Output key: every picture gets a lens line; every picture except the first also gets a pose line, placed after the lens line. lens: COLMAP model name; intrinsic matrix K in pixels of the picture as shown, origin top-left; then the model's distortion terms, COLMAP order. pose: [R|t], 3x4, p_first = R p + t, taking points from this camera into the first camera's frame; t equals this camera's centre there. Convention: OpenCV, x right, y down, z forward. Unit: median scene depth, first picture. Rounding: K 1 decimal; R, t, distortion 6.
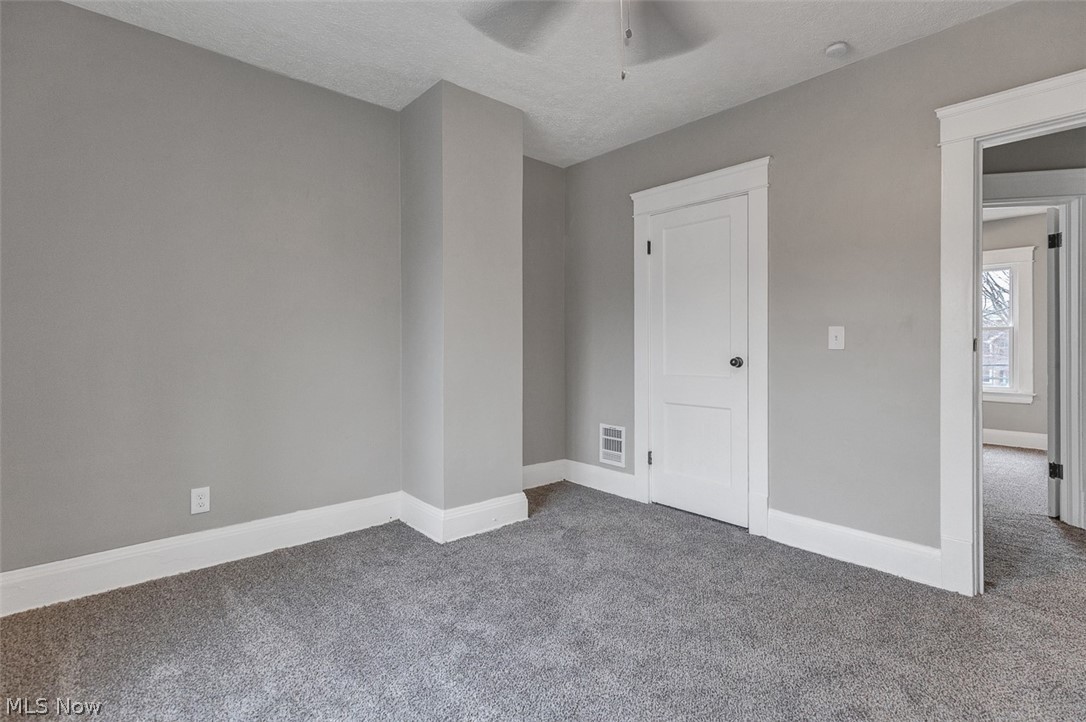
lens RADIAL K [[496.2, 0, 539.2], [0, 496.2, 357.1], [0, 0, 1]] dist [0.012473, -0.002987]
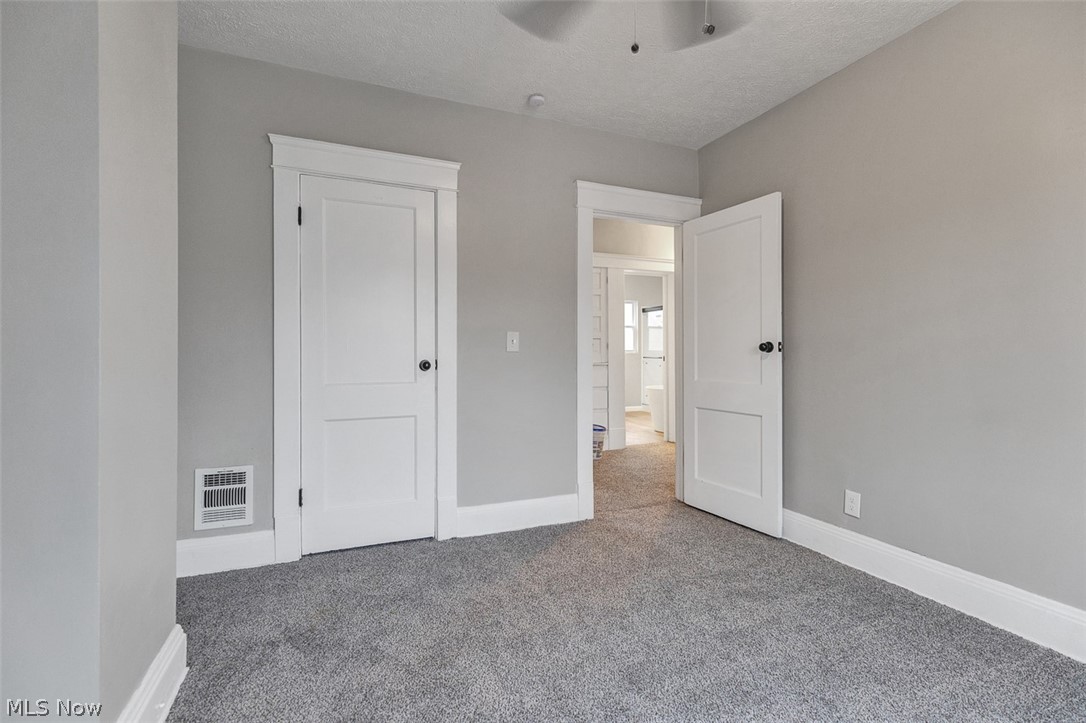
lens RADIAL K [[496.2, 0, 539.5], [0, 496.2, 352.7], [0, 0, 1]] dist [0.012473, -0.002987]
pose [[0.343100, -0.008744, 0.939258, -0.408103], [0.016439, 0.999859, 0.003303, -0.013395], [-0.939155, 0.014307, 0.343196, 0.460922]]
